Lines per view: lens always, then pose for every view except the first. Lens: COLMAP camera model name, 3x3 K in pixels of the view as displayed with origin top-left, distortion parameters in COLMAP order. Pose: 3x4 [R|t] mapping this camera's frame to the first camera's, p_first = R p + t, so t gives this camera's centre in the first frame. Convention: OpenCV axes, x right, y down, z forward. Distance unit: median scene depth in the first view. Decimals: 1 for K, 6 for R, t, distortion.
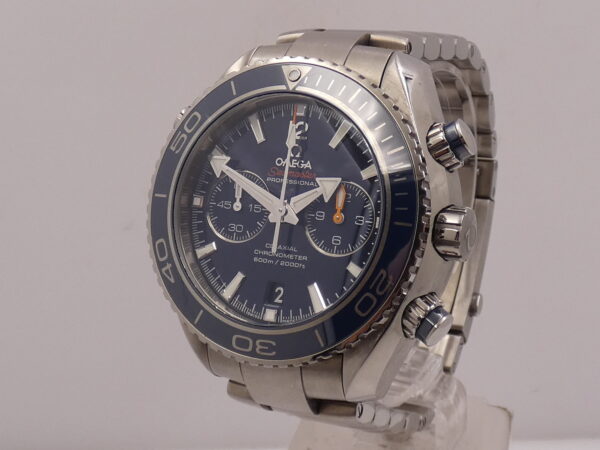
lens RADIAL K [[1078.8, 0, 299.5], [0, 1078.8, 225.9], [0, 0, 1]] dist [-0.066781, 0.000000]
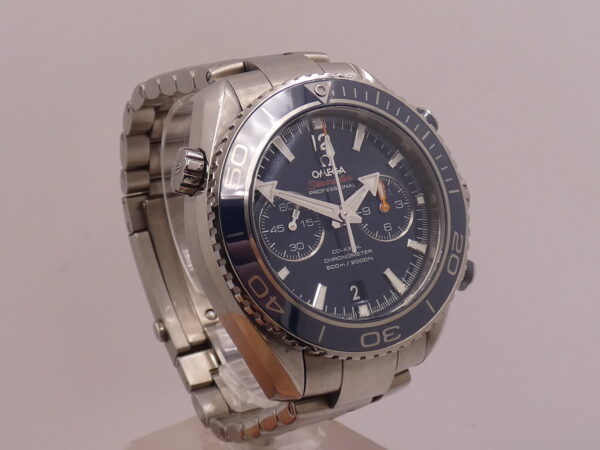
lens RADIAL K [[1078.8, 0, 304.8], [0, 1078.8, 227.6], [0, 0, 1]] dist [-0.066781, 0.000000]
pose [[0.554557, -0.219957, 0.802549, -0.897603], [0.285594, 0.956163, 0.064715, -0.081853], [-0.781602, 0.193315, 0.593066, 0.393010]]
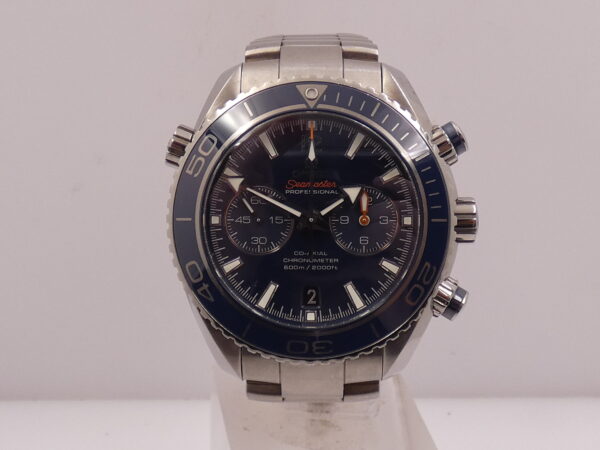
lens RADIAL K [[1078.8, 0, 300.5], [0, 1078.8, 227.0], [0, 0, 1]] dist [-0.066781, 0.000000]
pose [[0.895701, -0.136023, 0.423341, -0.480964], [0.108127, 0.990113, 0.089357, -0.104104], [-0.431310, -0.034263, 0.901553, 0.030465]]
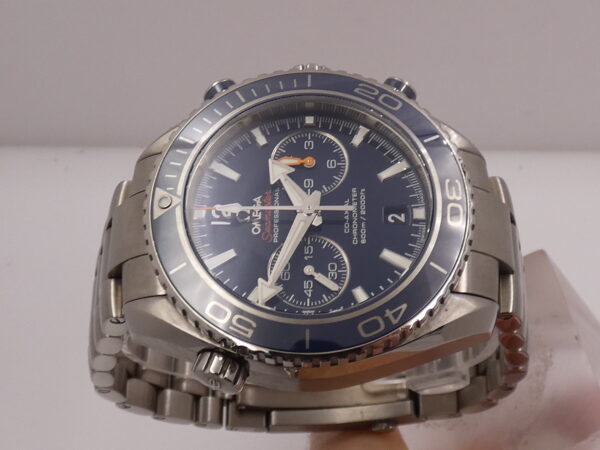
lens RADIAL K [[1078.8, 0, 300.0], [0, 1078.8, 228.5], [0, 0, 1]] dist [-0.066781, 0.000000]
pose [[-0.124962, -0.596606, 0.792745, -0.768713], [0.991858, -0.055352, 0.114691, -0.129842], [-0.024545, 0.800623, 0.598666, 0.445205]]
